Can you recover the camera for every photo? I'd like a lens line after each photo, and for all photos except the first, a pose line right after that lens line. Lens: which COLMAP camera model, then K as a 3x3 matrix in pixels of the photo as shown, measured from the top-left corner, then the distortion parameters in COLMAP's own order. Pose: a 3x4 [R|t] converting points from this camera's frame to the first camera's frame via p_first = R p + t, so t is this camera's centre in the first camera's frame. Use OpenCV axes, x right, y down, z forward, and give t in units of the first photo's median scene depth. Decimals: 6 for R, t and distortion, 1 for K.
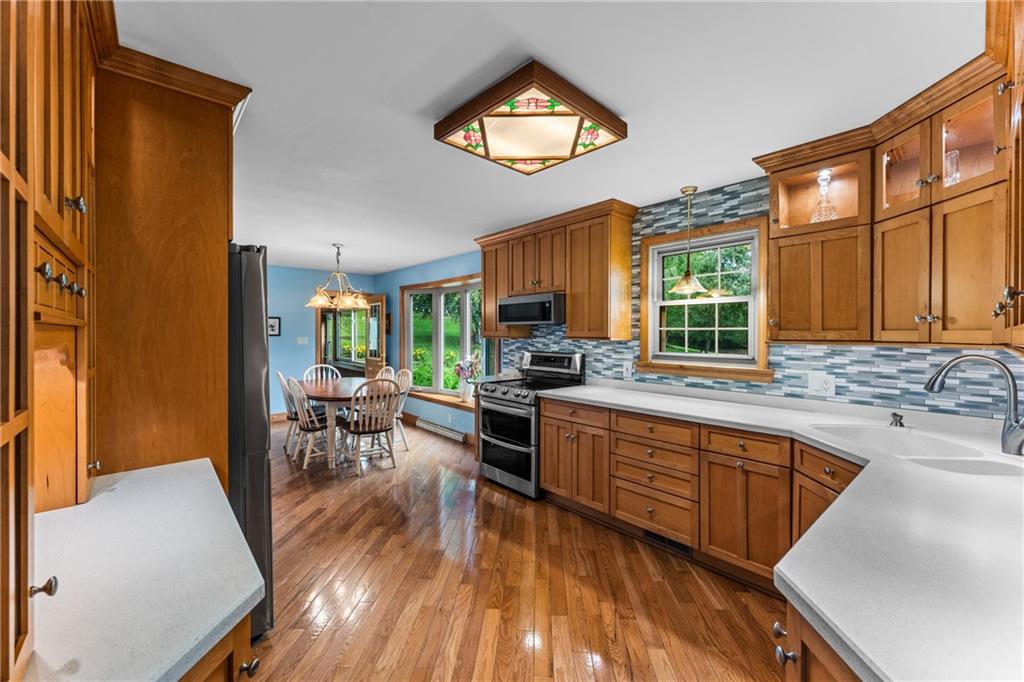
lens RADIAL K [[411.6, 0, 512.6], [0, 411.6, 334.8], [0, 0, 1]] dist [0.003640, -0.000149]
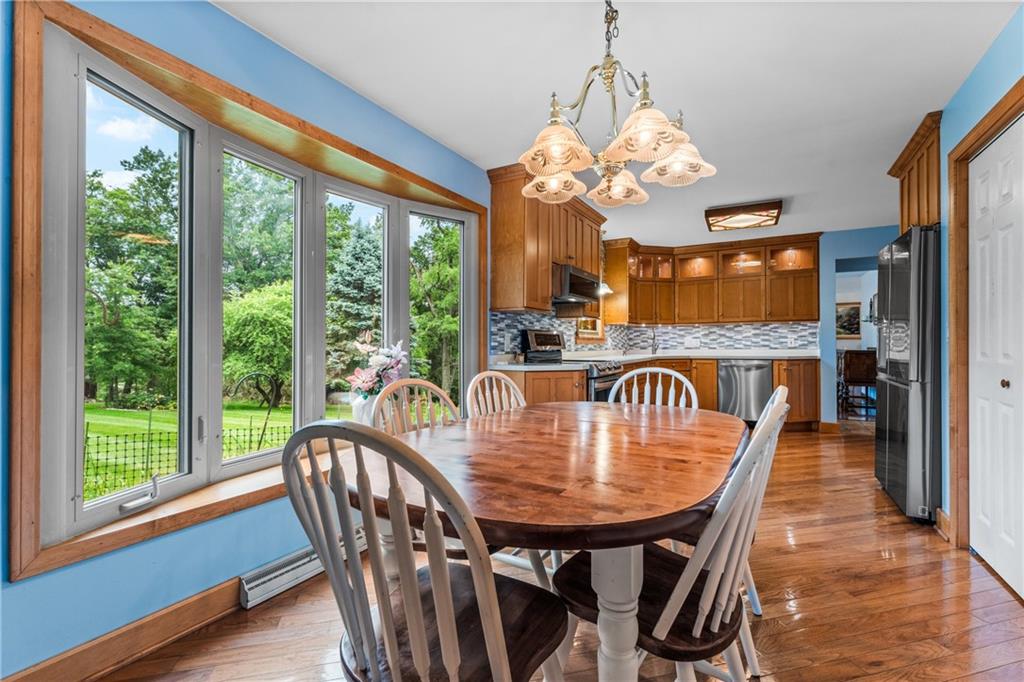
lens RADIAL K [[446.8, 0, 510.7], [0, 446.8, 347.0], [0, 0, 1]] dist [0.001694, -0.000120]
pose [[-0.315489, 0.002421, 0.948926, -0.824896], [0.019382, 0.999805, 0.003893, 0.072222], [-0.948731, 0.019621, -0.315474, 1.341640]]
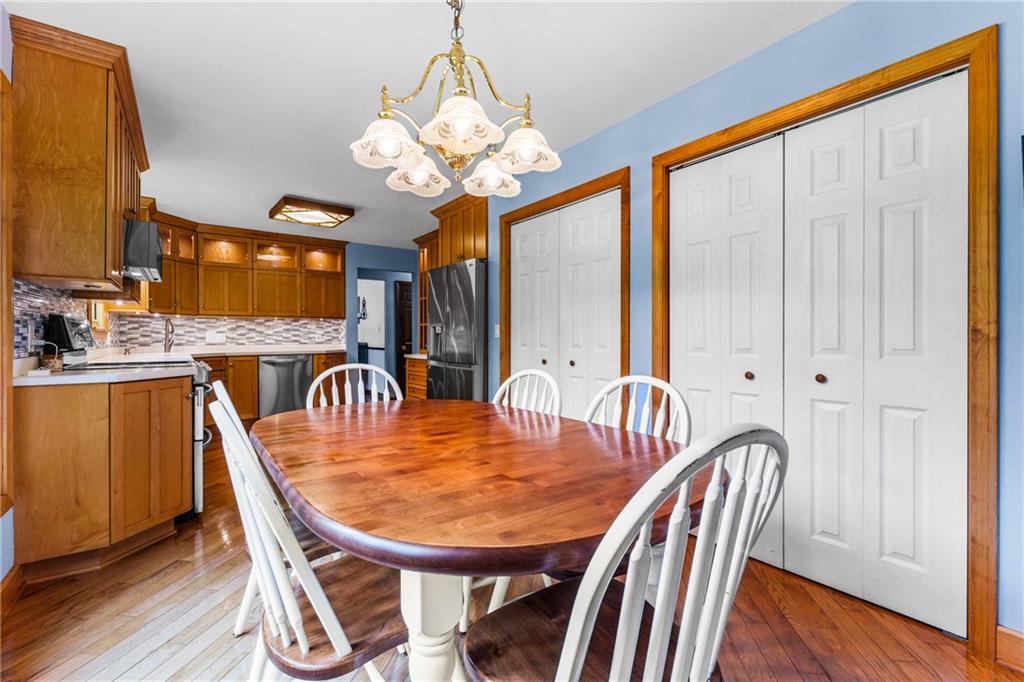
lens RADIAL K [[455.0, 0, 508.9], [0, 455.0, 336.3], [0, 0, 1]] dist [-0.001794, 0.000149]
pose [[-0.994790, 0.010066, 0.101444, -0.567133], [0.011087, 0.999893, 0.009500, 0.068203], [-0.101337, 0.010575, -0.994796, 1.517615]]
